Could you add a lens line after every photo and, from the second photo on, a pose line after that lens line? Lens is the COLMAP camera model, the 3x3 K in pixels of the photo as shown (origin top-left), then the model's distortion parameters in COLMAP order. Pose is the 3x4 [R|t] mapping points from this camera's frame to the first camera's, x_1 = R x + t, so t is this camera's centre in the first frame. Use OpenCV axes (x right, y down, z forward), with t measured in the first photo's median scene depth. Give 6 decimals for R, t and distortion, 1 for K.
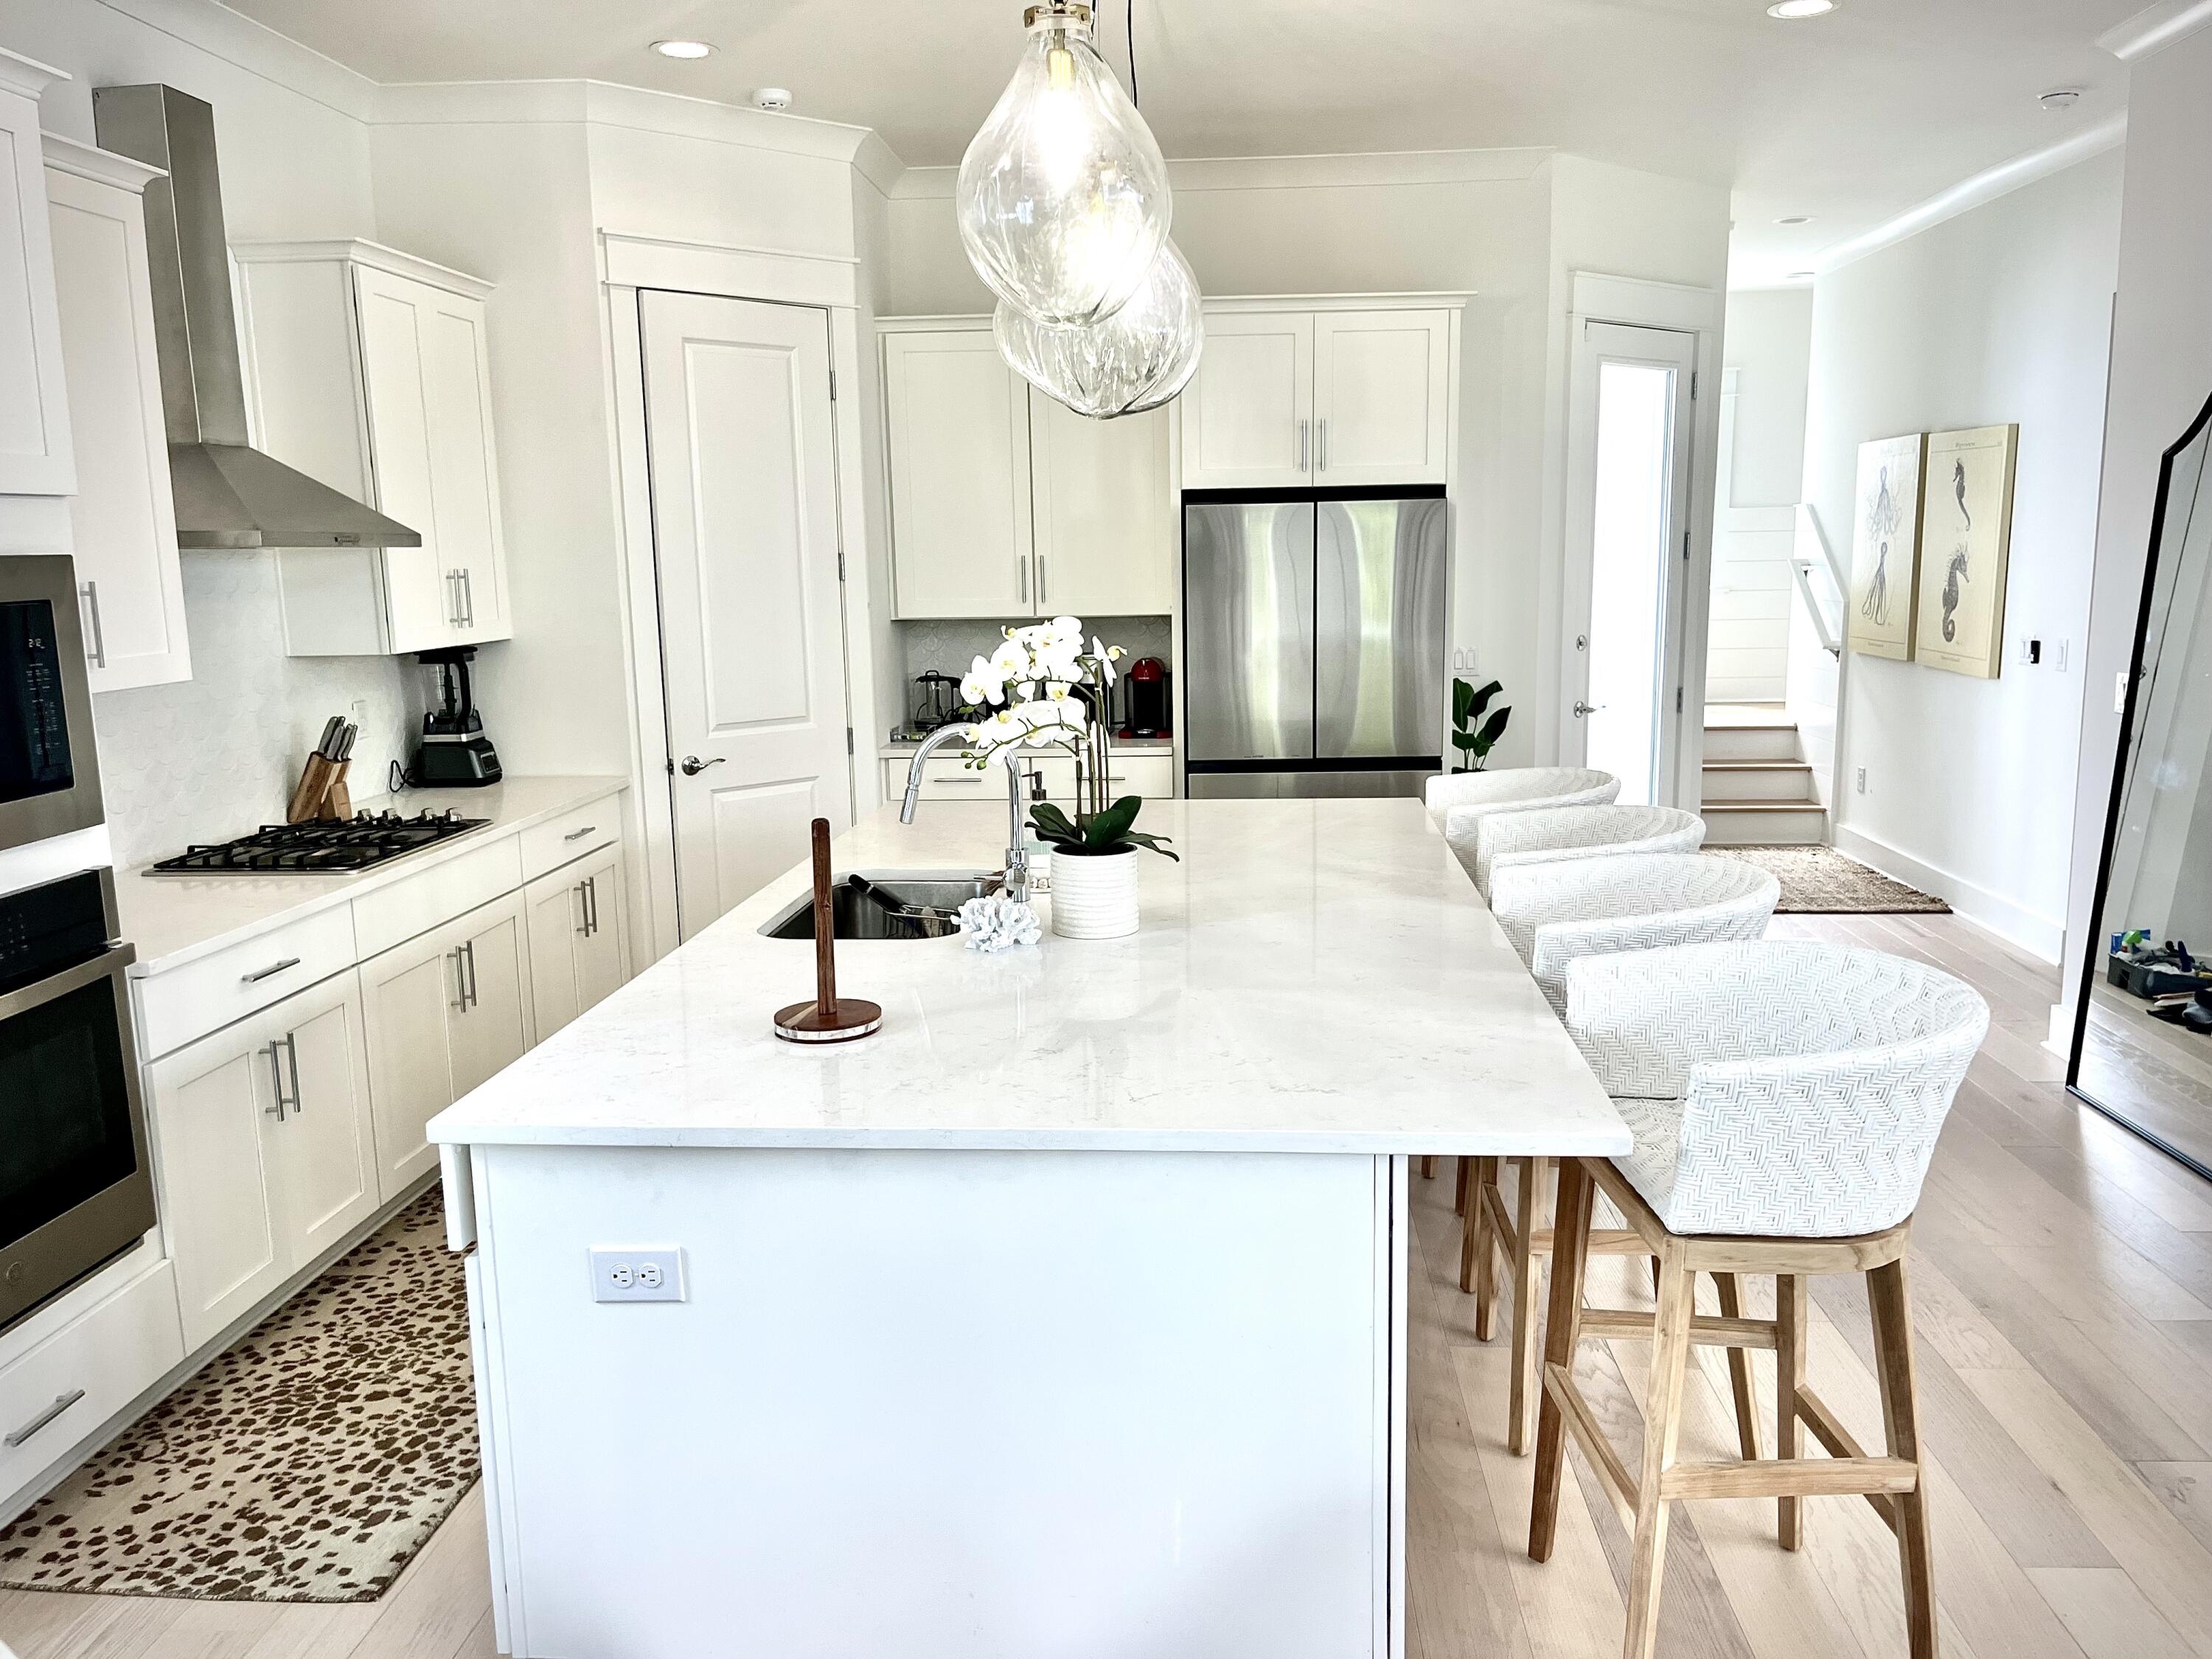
lens RADIAL K [[1656.9, 0, 1106.0], [0, 1656.9, 829.5], [0, 0, 1]] dist [0.045871, -0.005369]
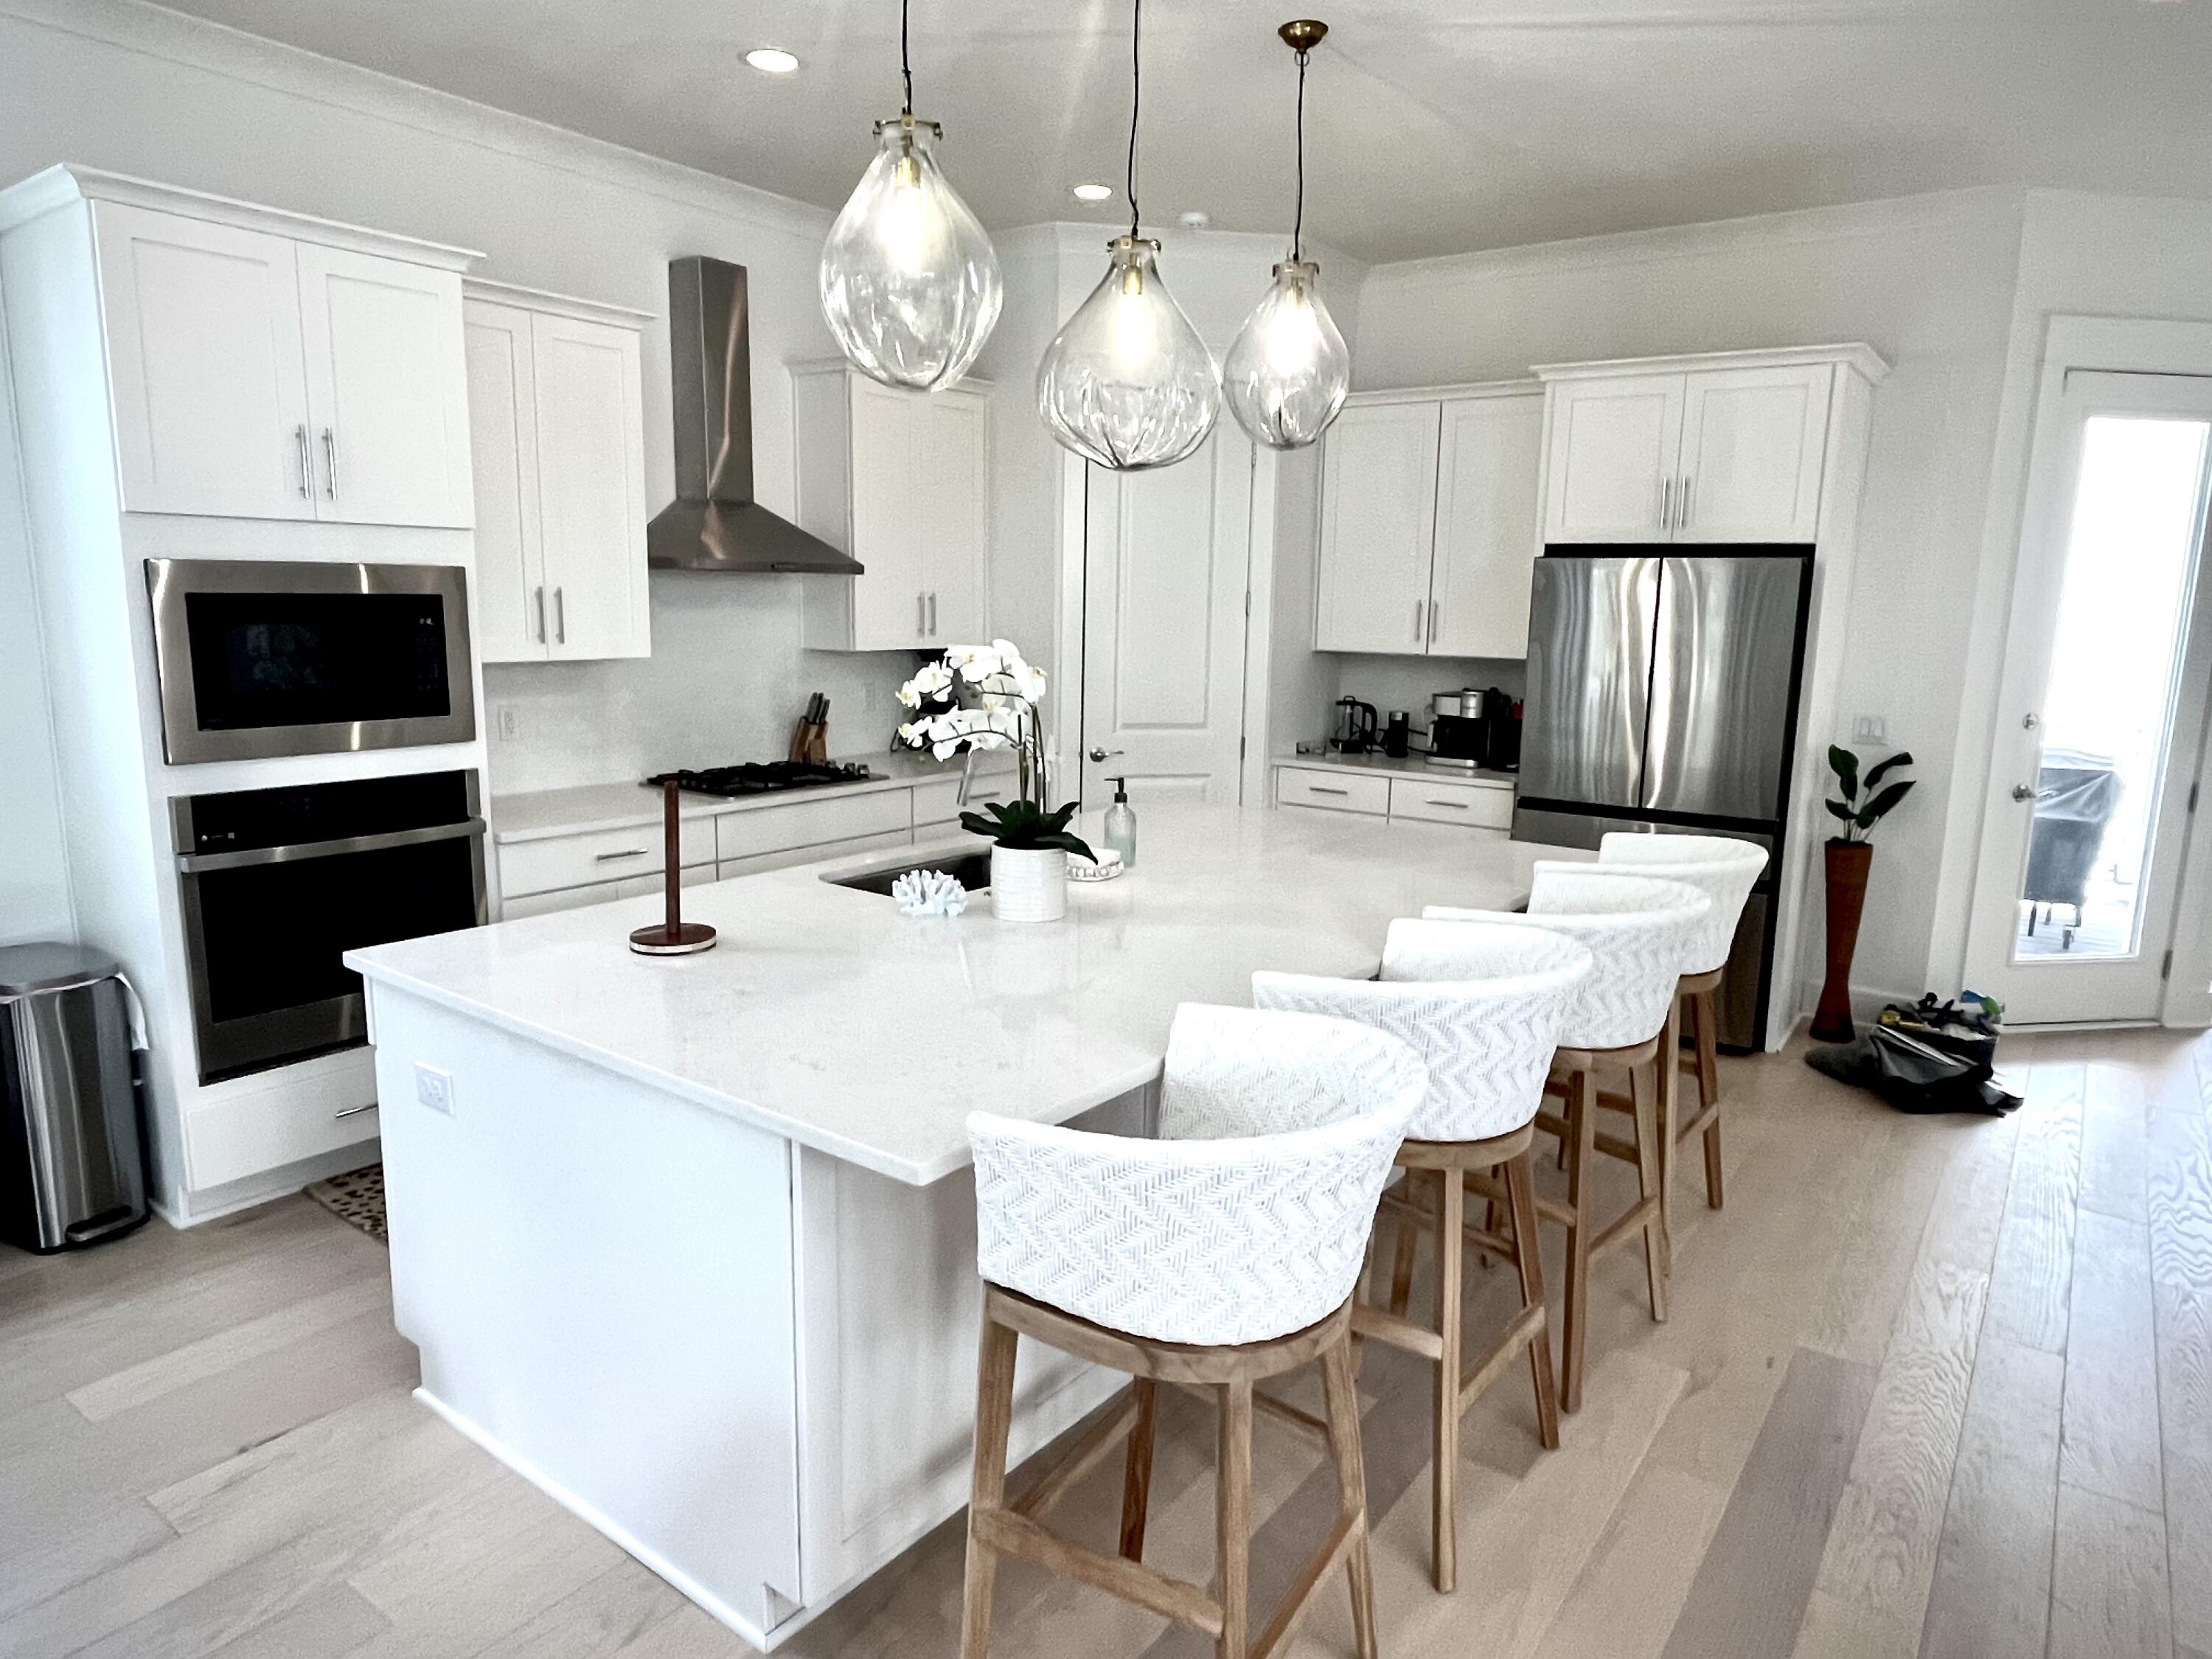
lens RADIAL K [[1335.5, 0, 1106.0], [0, 1335.5, 829.5], [0, 0, 1]] dist [-0.006726, -0.000912]
pose [[0.844494, 0.127803, -0.520093, 0.344094], [-0.124804, 0.991336, 0.040953, -0.028007], [0.520820, 0.030325, 0.853127, 0.156662]]
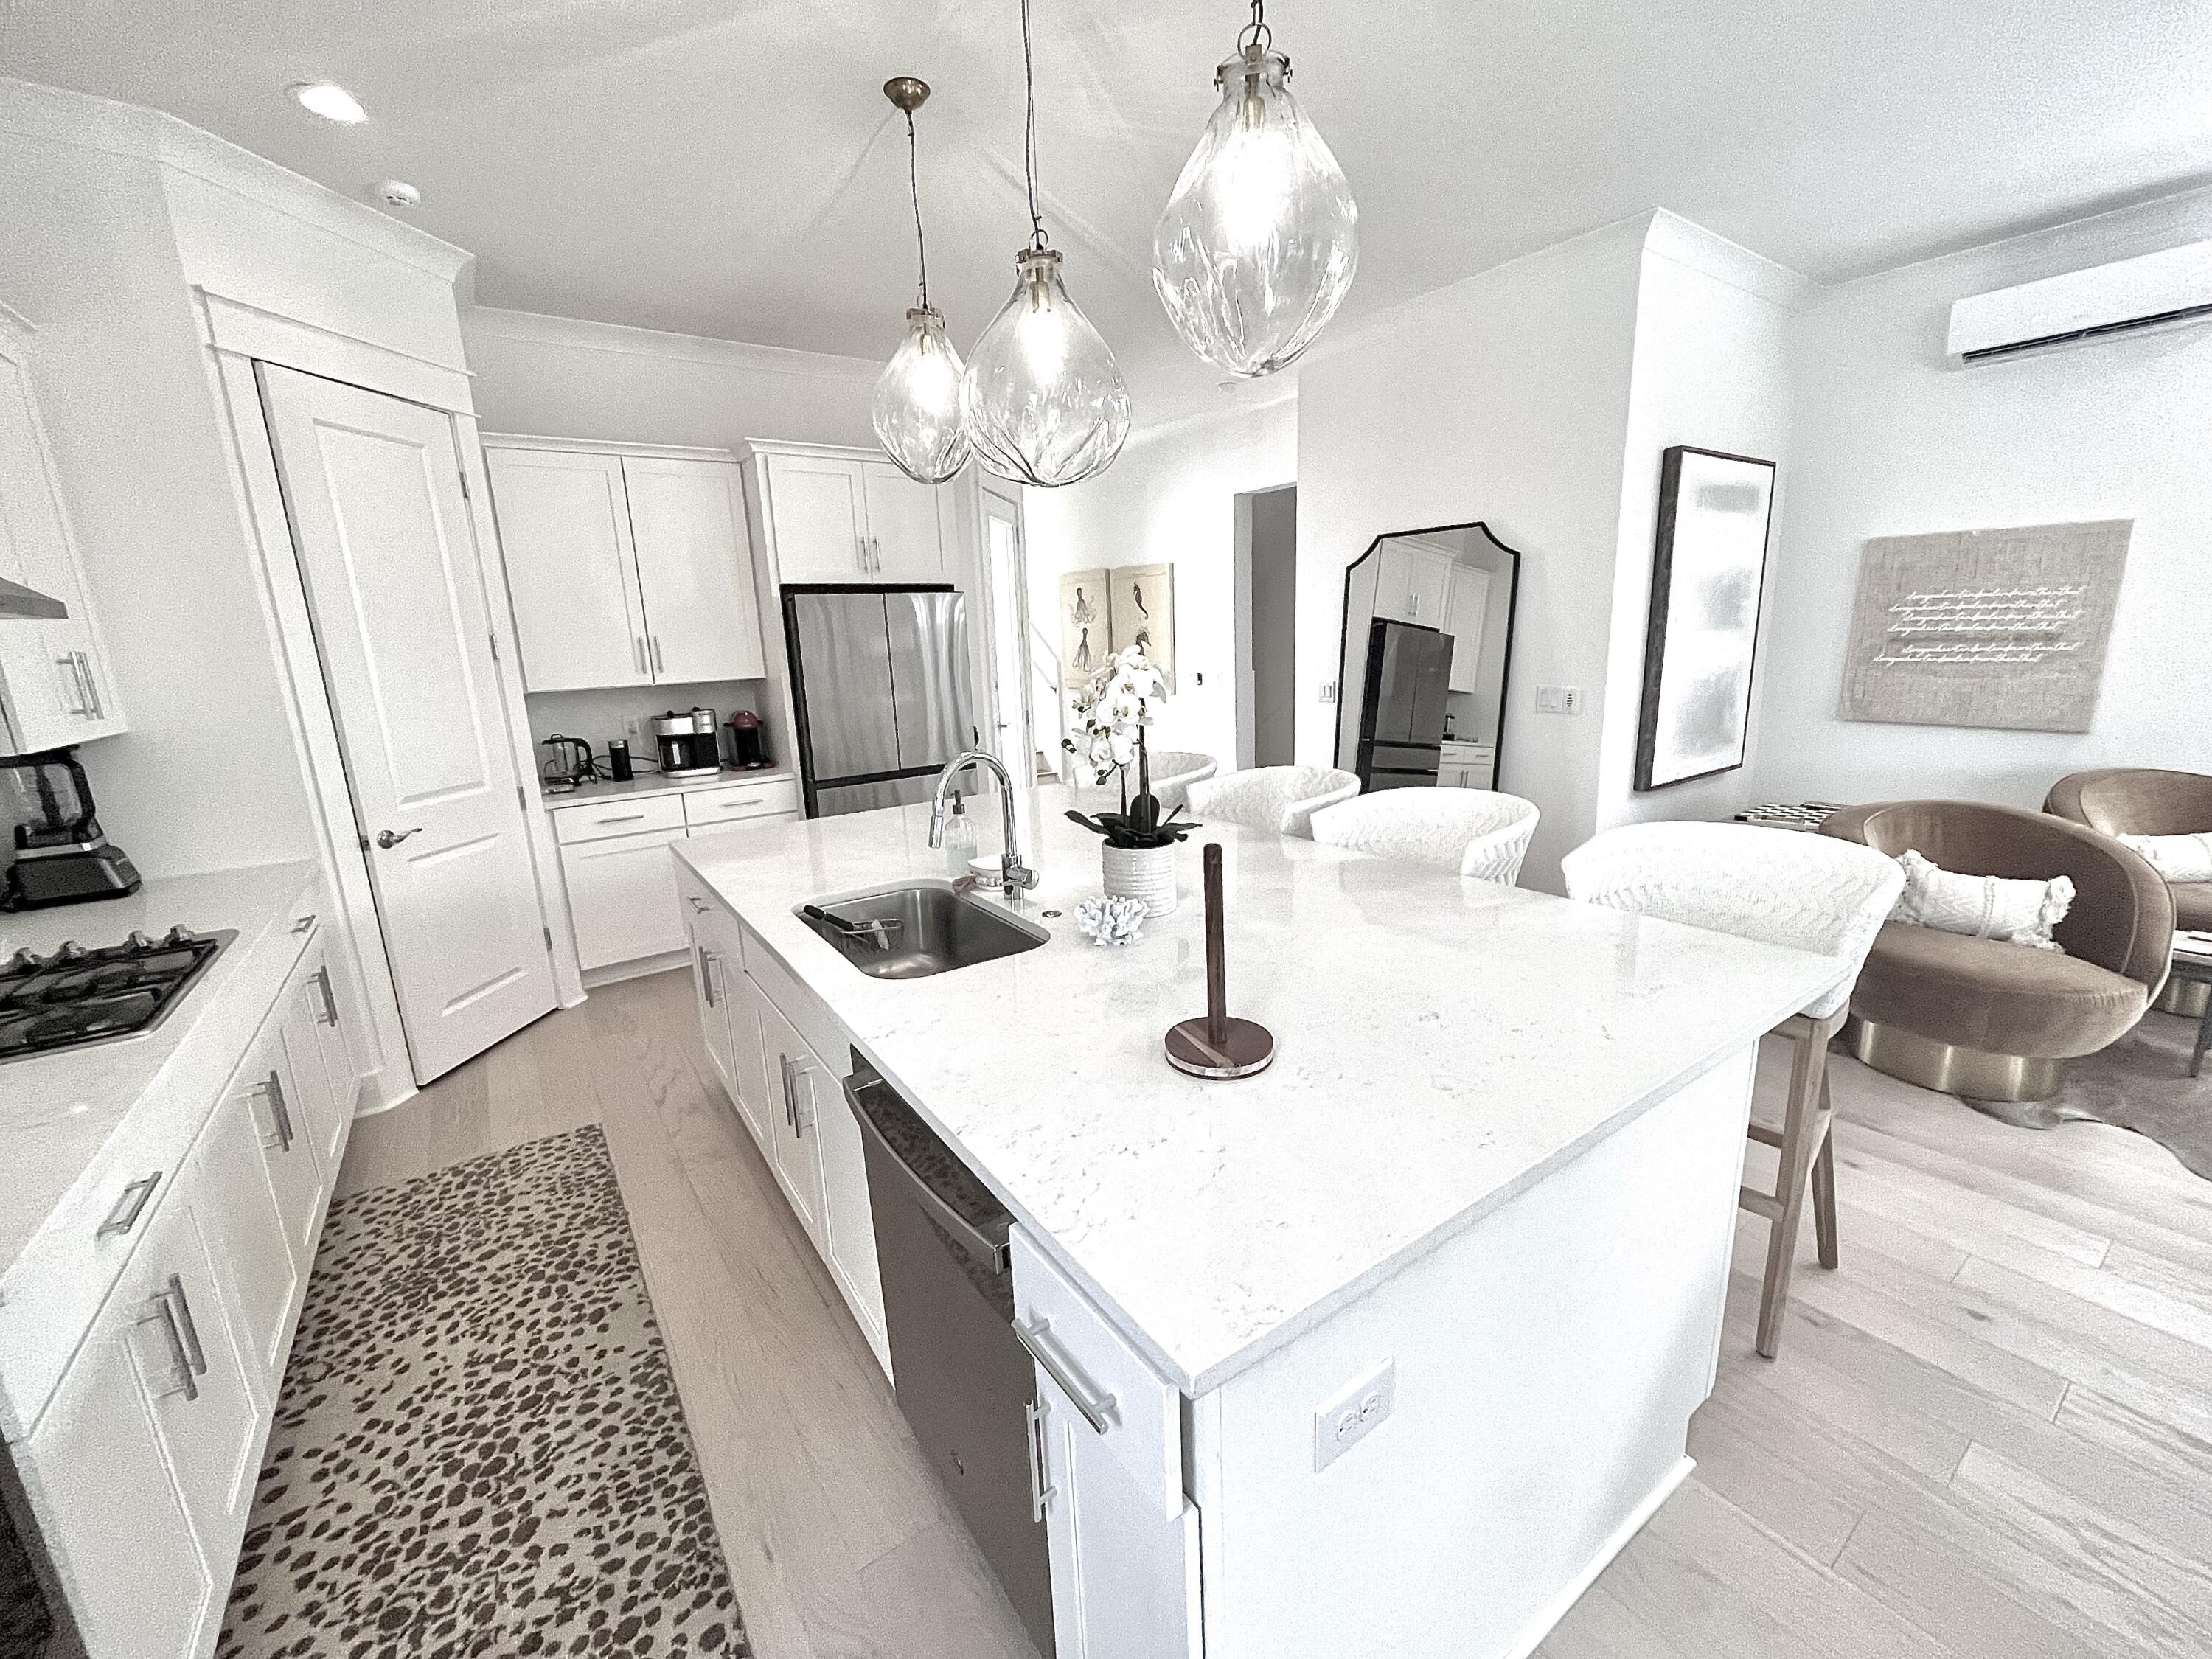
lens RADIAL K [[891.7, 0, 1090.8], [0, 891.7, 829.4], [0, 0, 1]] dist [-0.000968, 0.000452]
pose [[0.783354, -0.148446, 0.603589, -0.280937], [0.131420, 0.988665, 0.072591, -0.031733], [-0.607524, 0.022459, 0.793984, 0.335461]]
